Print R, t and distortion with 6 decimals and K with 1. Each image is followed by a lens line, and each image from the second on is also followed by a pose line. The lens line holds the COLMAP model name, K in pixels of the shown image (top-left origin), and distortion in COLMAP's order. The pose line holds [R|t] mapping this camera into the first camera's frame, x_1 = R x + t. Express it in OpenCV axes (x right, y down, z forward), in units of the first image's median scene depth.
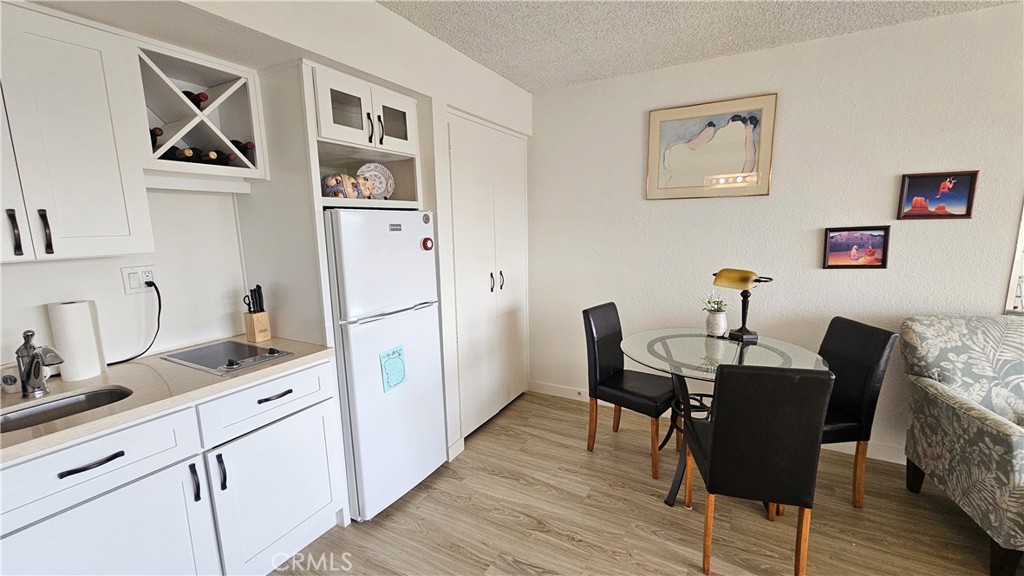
lens RADIAL K [[415.5, 0, 513.2], [0, 415.5, 292.2], [0, 0, 1]] dist [-0.003332, 0.000485]
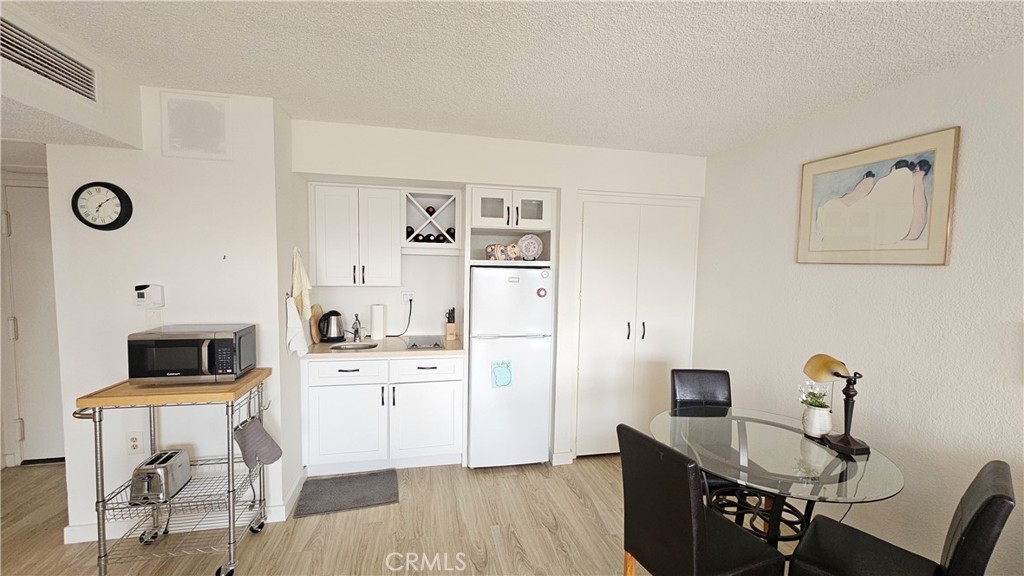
lens RADIAL K [[415.5, 0, 511.7], [0, 415.5, 292.7], [0, 0, 1]] dist [-0.003332, 0.000485]
pose [[0.669102, 0.086630, -0.738104, 0.653582], [-0.153011, 0.987963, -0.022751, -0.060488], [0.727249, 0.128161, 0.674303, -0.004280]]
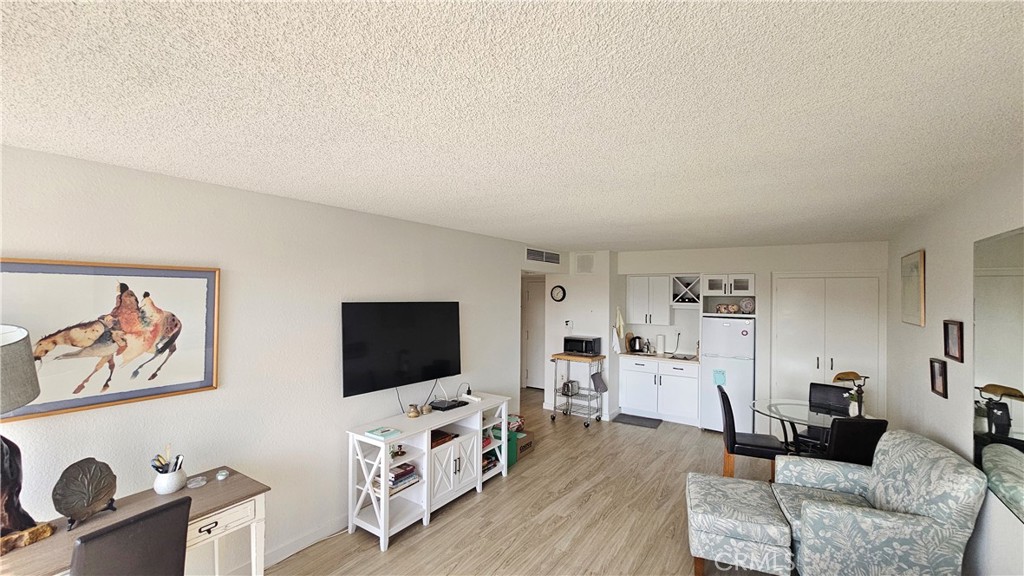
lens RADIAL K [[415.5, 0, 512.6], [0, 415.5, 290.4], [0, 0, 1]] dist [-0.003332, 0.000485]
pose [[-0.089226, 0.007272, -0.995985, 1.996703], [-0.174038, 0.984475, 0.022779, -0.156373], [0.980688, 0.175372, -0.086576, -0.123702]]
